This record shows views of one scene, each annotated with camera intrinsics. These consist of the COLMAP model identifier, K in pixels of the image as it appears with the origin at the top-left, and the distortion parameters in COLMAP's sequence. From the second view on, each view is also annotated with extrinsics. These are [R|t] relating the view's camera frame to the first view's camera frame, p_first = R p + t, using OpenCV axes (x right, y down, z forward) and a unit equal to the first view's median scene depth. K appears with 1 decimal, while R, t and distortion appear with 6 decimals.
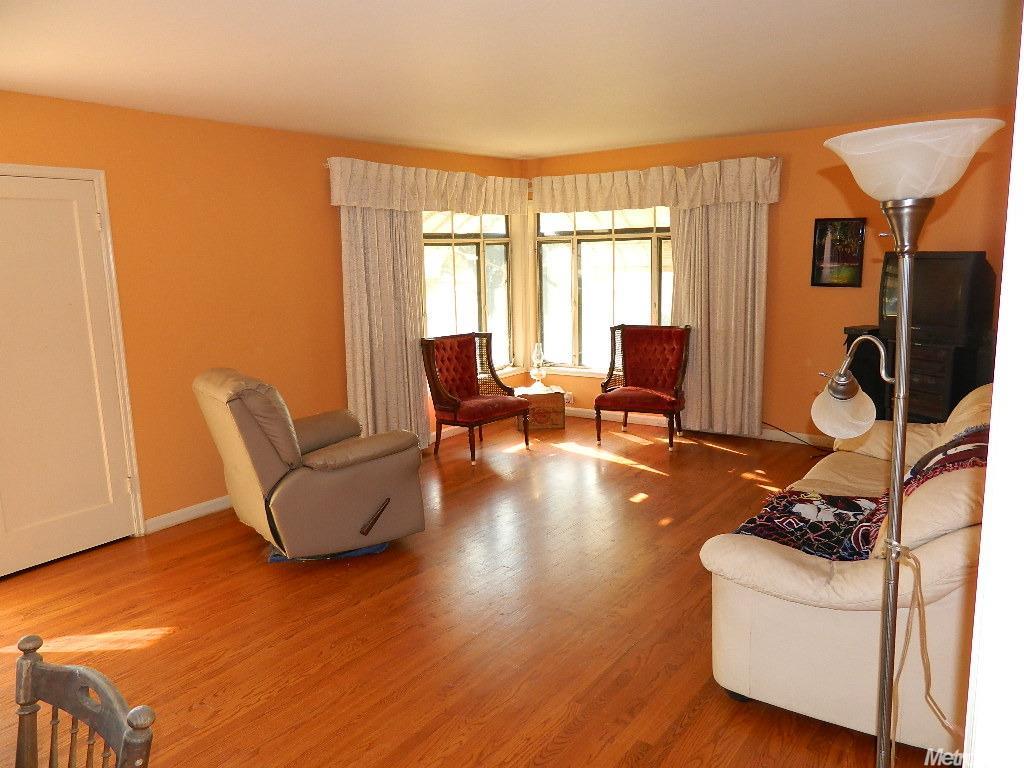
lens RADIAL K [[739.9, 0, 512.0], [0, 739.9, 384.0], [0, 0, 1]] dist [-0.020845, 0.003254]
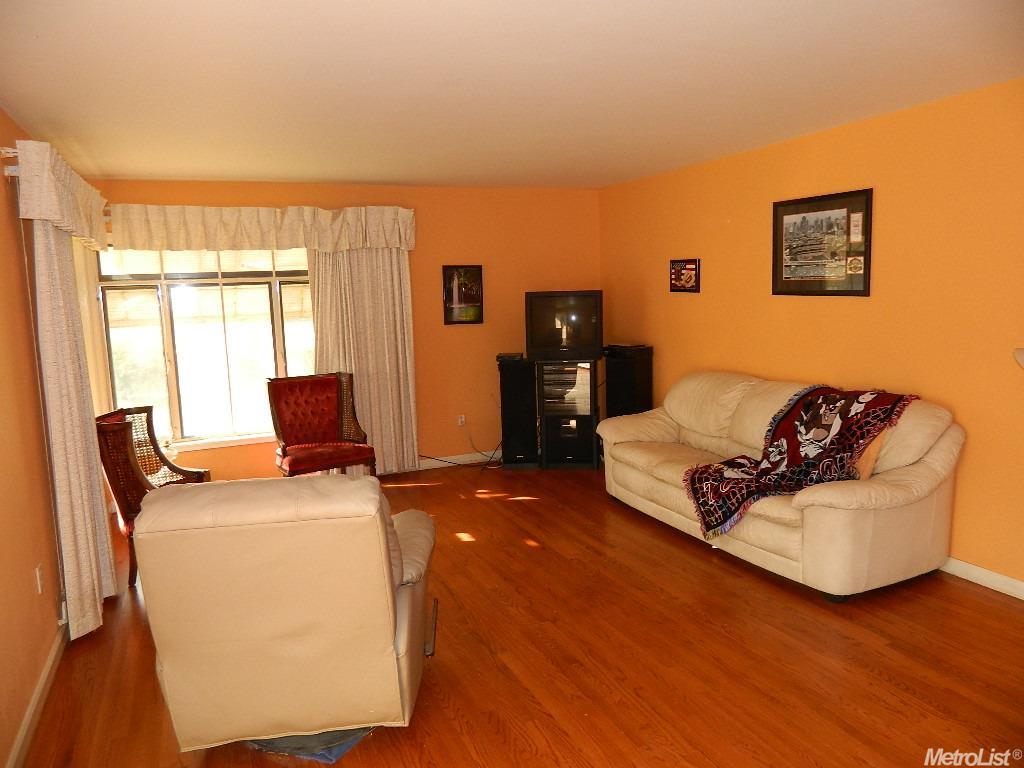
lens RADIAL K [[739.9, 0, 512.0], [0, 739.9, 384.0], [0, 0, 1]] dist [-0.020845, 0.003254]
pose [[0.511549, -0.103892, 0.852950, -0.509151], [0.170664, 0.985171, 0.017642, -0.045198], [-0.842135, 0.136543, 0.521694, 0.331248]]
